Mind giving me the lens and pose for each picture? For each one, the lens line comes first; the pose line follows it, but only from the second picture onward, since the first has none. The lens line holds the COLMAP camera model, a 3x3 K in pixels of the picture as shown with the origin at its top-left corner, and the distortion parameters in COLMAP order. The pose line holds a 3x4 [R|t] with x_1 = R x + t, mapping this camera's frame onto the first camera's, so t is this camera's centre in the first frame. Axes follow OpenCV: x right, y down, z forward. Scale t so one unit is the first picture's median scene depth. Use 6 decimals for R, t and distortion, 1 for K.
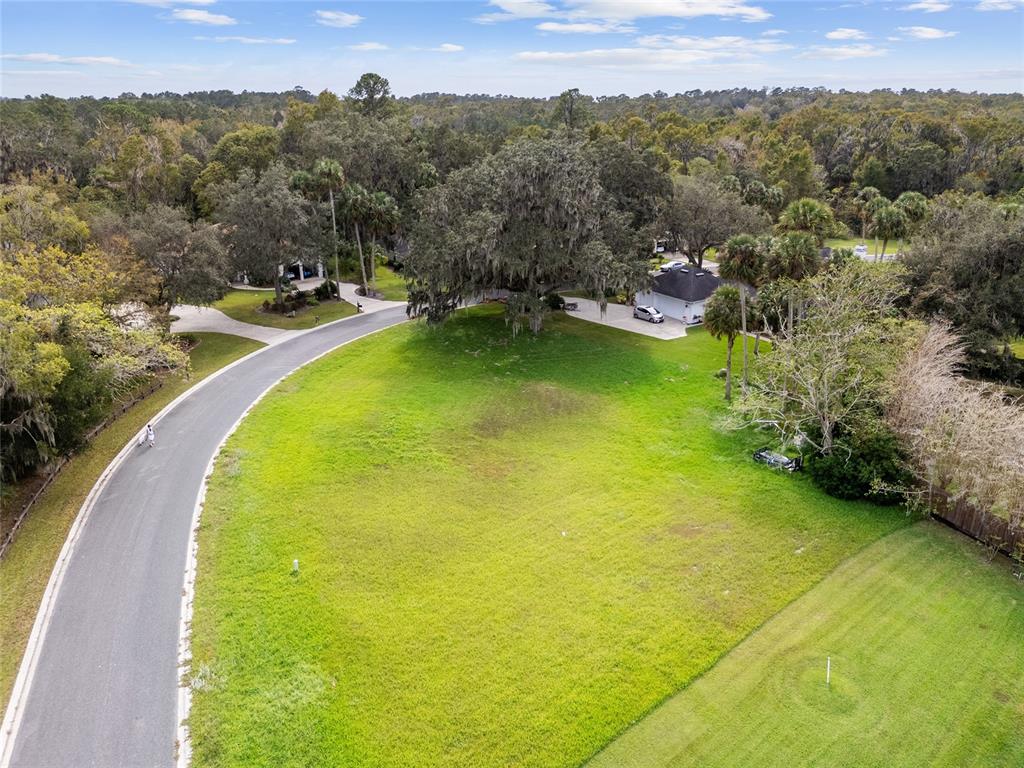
lens RADIAL K [[761.1, 0, 512.0], [0, 761.1, 384.0], [0, 0, 1]] dist [0.086440, -0.078652]
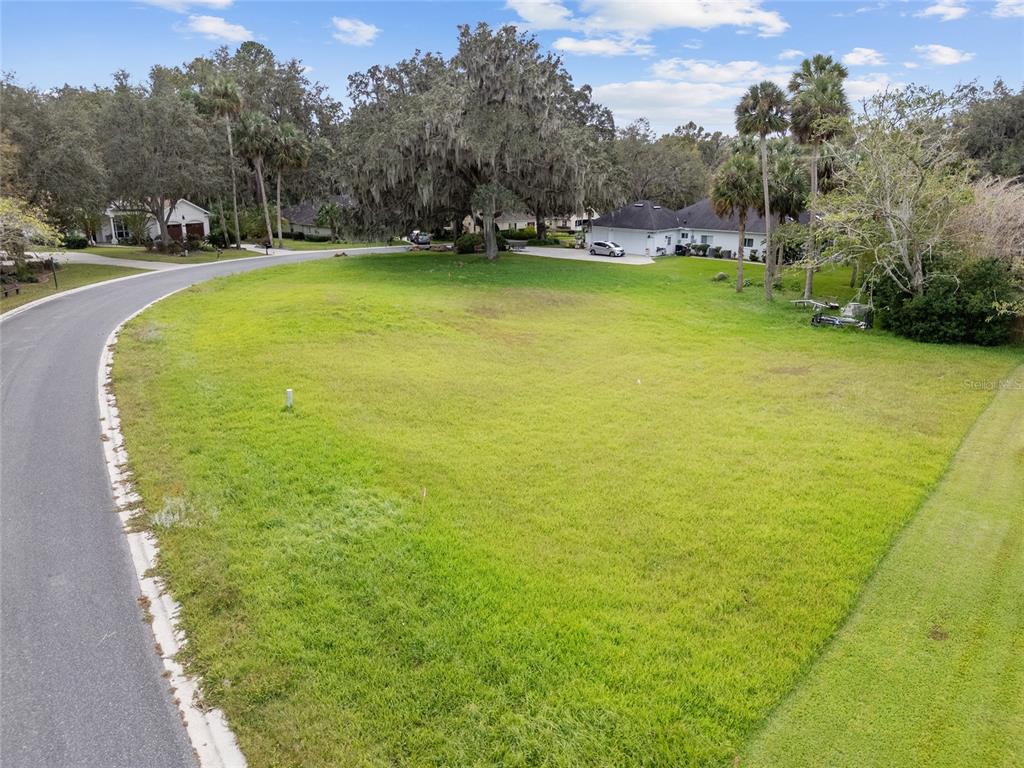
lens RADIAL K [[757.6, 0, 512.0], [0, 757.6, 384.0], [0, 0, 1]] dist [0.076979, -0.079584]
pose [[0.983223, -0.044431, 0.176912, -0.165244], [0.059053, 0.995183, -0.078259, 0.223344], [-0.172583, 0.087393, 0.981110, 0.271339]]
